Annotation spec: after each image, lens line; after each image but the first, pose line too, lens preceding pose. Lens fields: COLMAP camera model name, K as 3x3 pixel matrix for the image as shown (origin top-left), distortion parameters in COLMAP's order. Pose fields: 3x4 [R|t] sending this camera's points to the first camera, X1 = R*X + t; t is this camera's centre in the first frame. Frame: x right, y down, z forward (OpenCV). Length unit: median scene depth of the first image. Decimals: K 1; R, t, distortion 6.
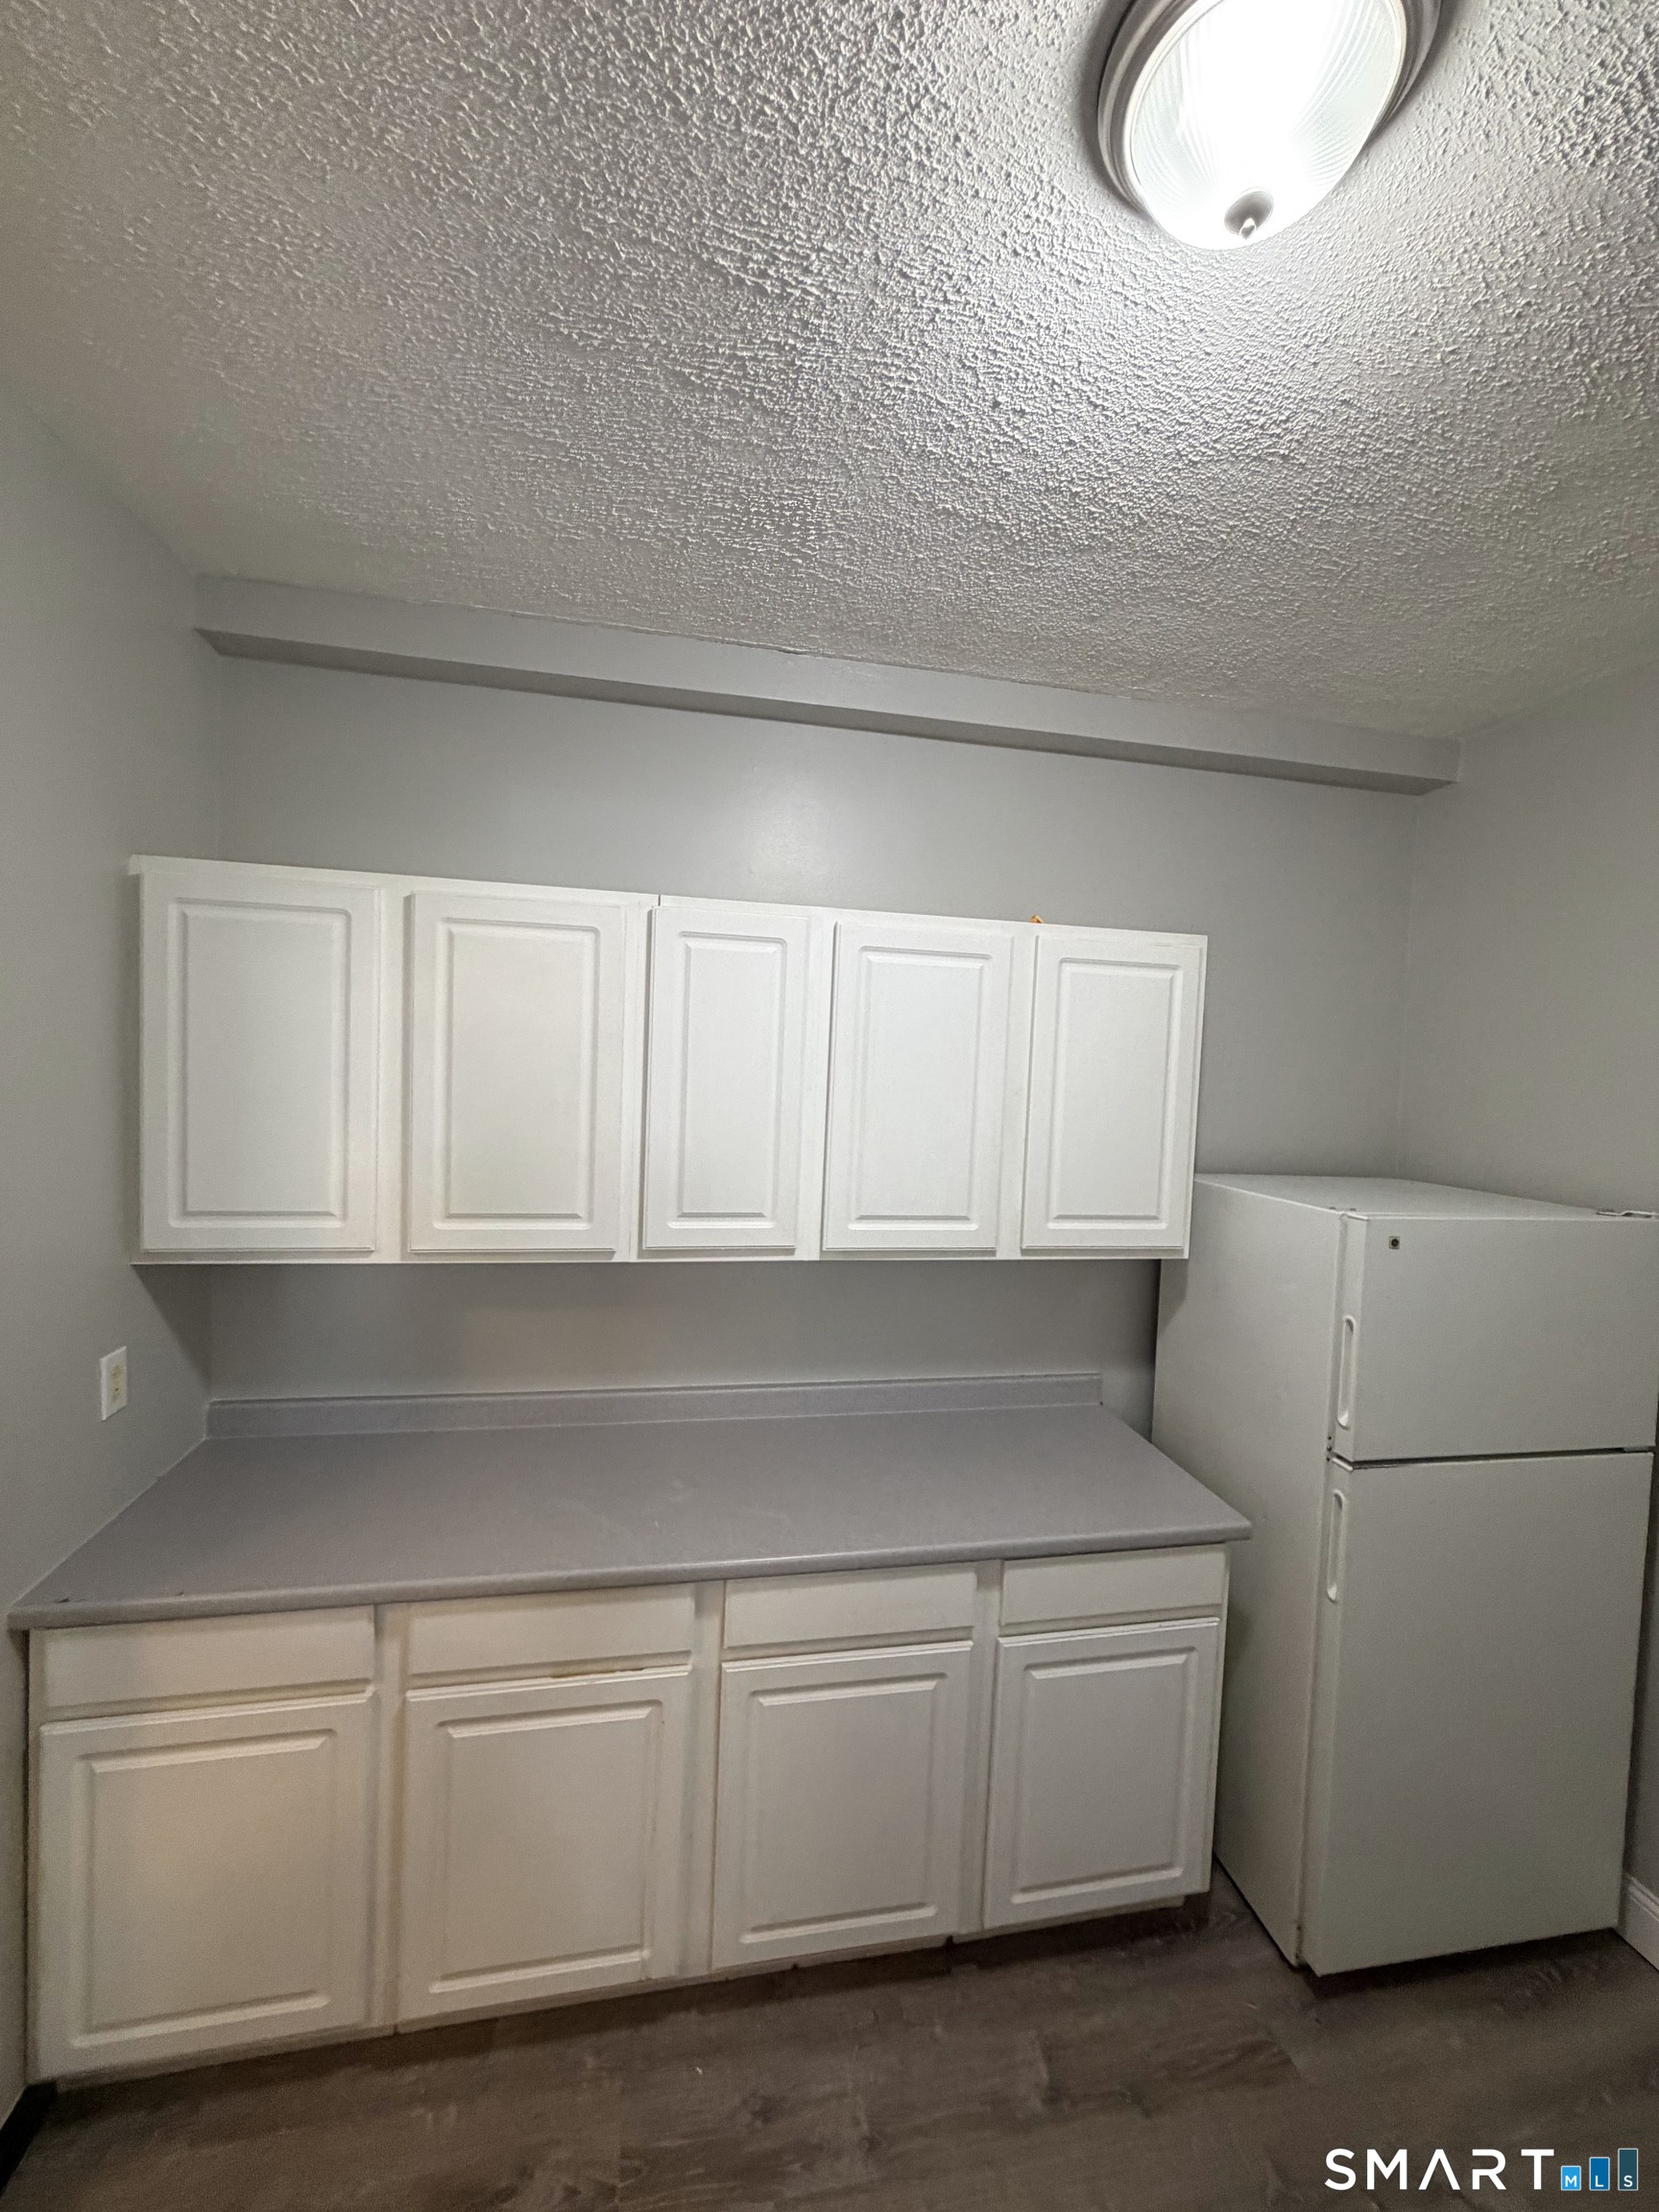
lens RADIAL K [[884.3, 0, 823.6], [0, 884.3, 1091.9], [0, 0, 1]] dist [0.000996, 0.000416]
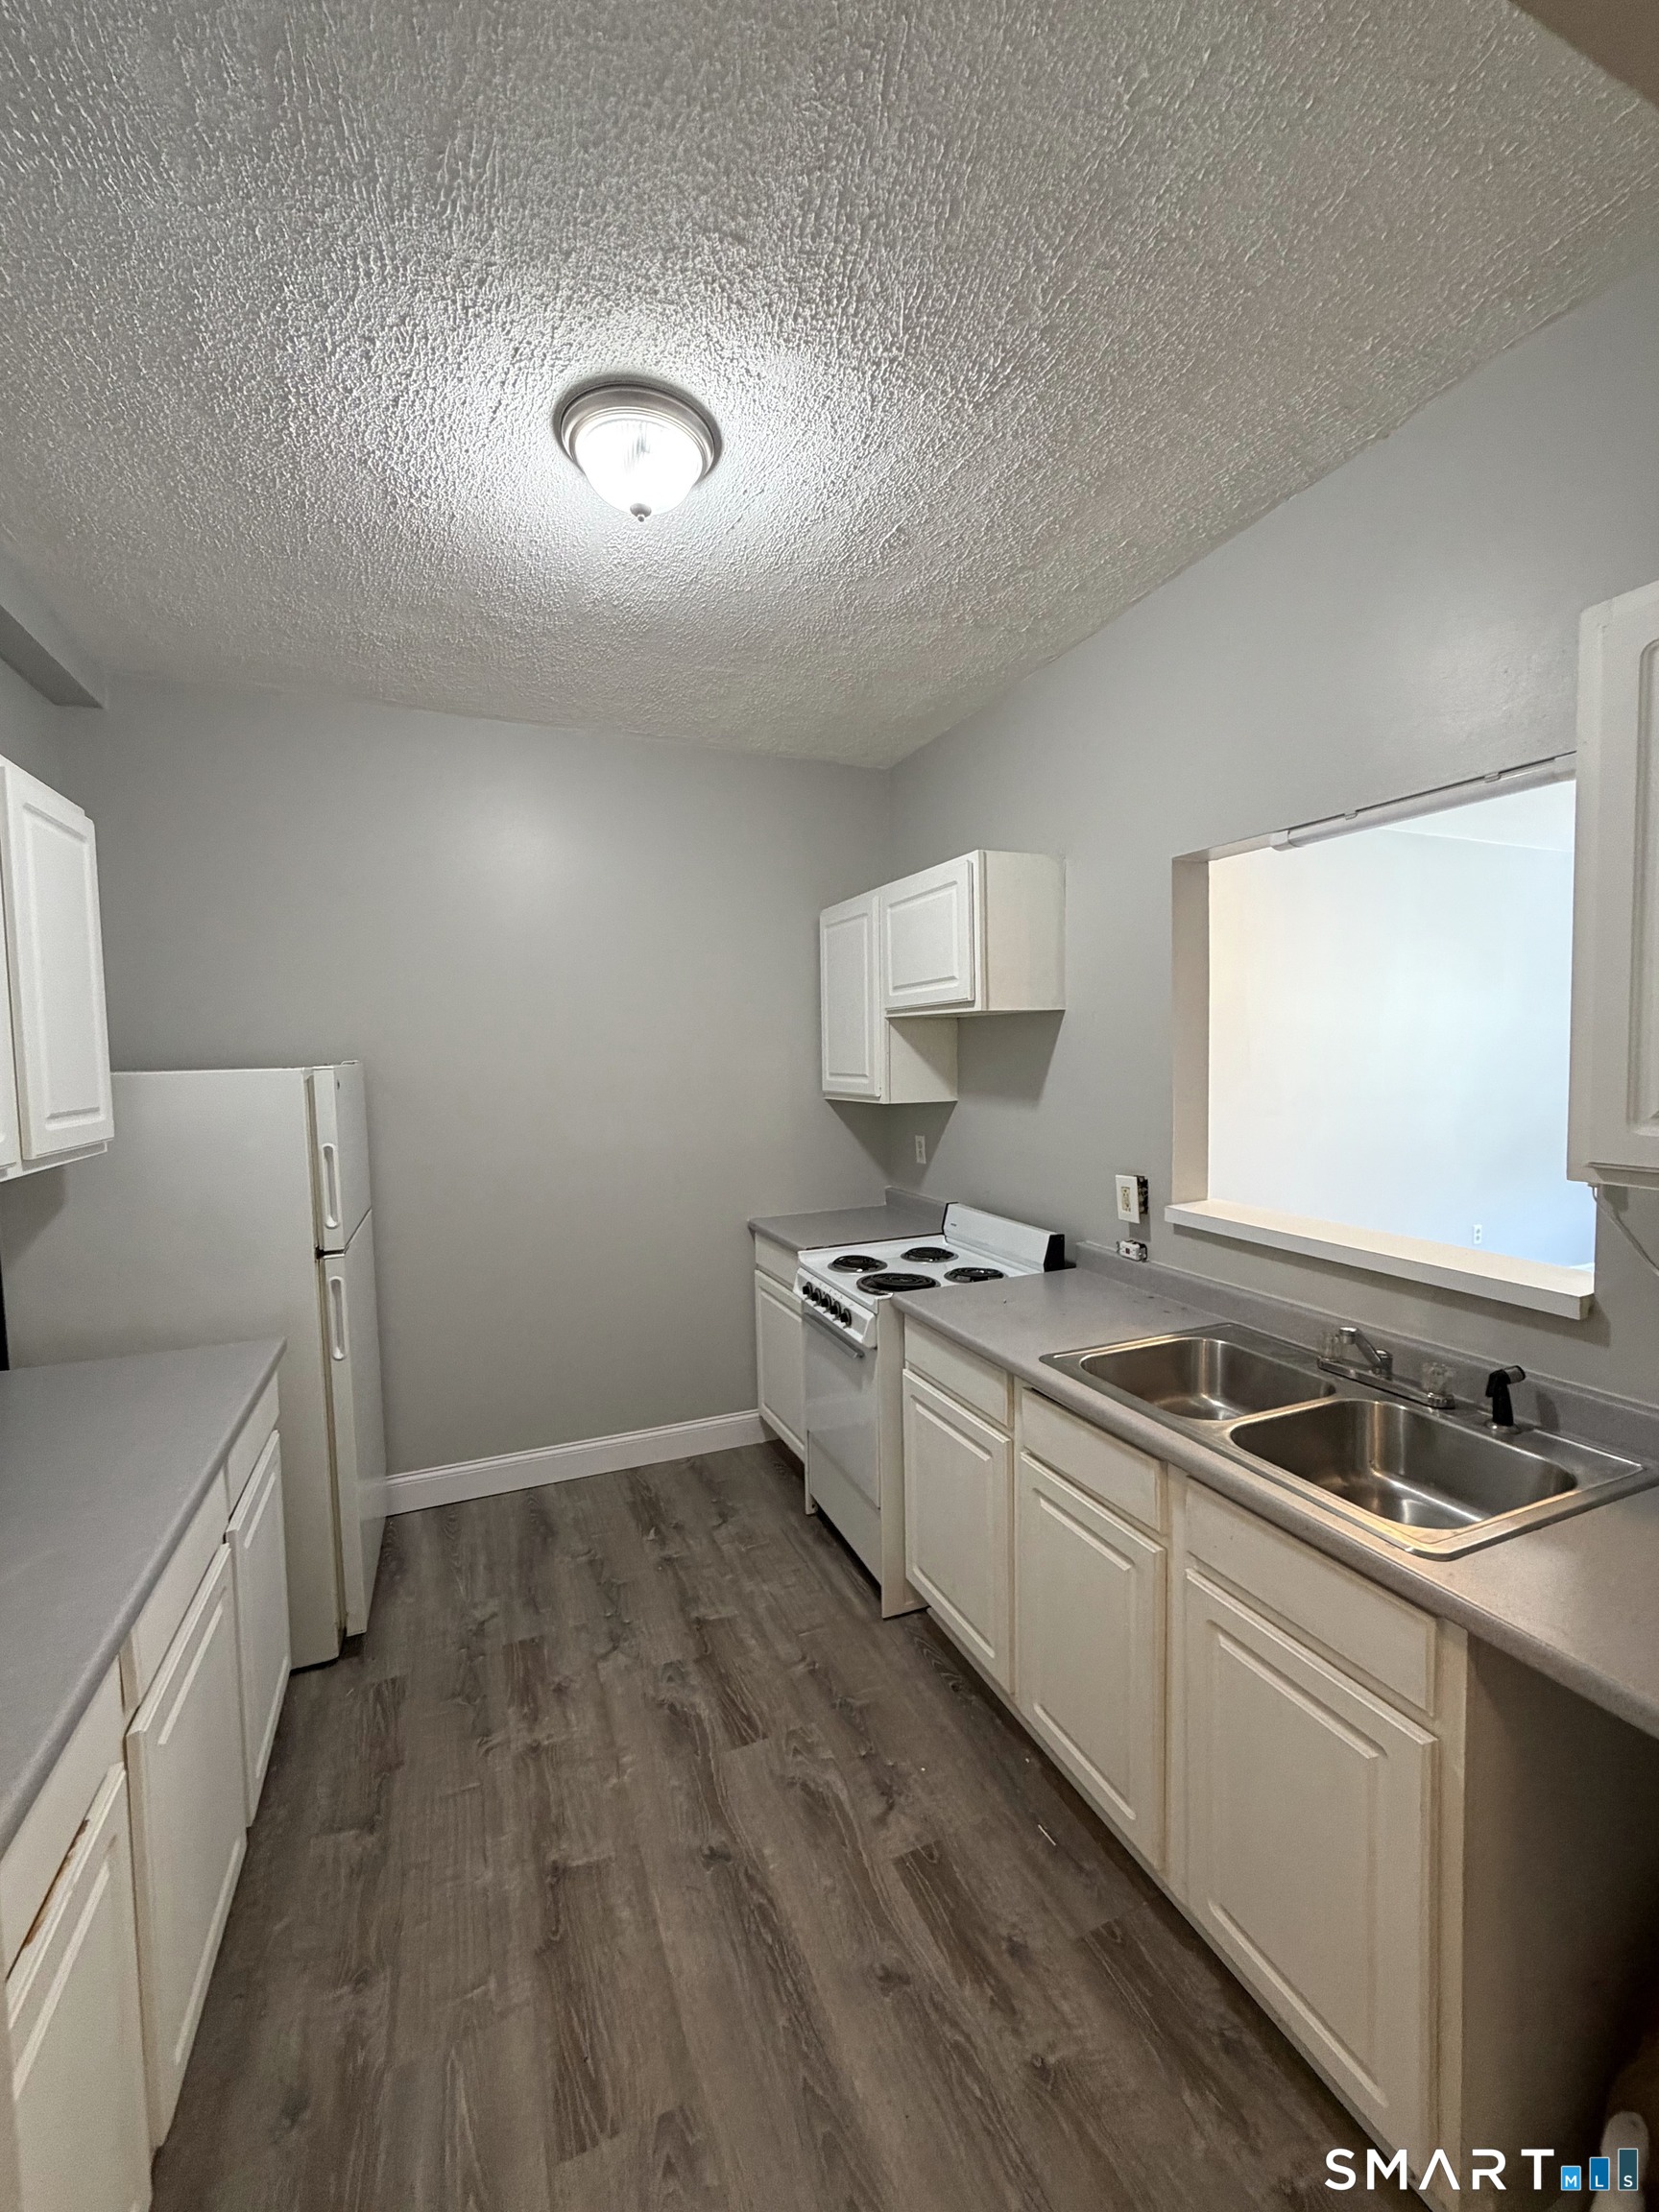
lens RADIAL K [[884.3, 0, 833.8], [0, 884.3, 1098.1], [0, 0, 1]] dist [0.000996, 0.000416]
pose [[-0.213301, -0.092389, 0.972608, -0.928544], [0.055904, 0.992733, 0.106561, 0.096035], [-0.975386, 0.077102, -0.206586, 0.580592]]
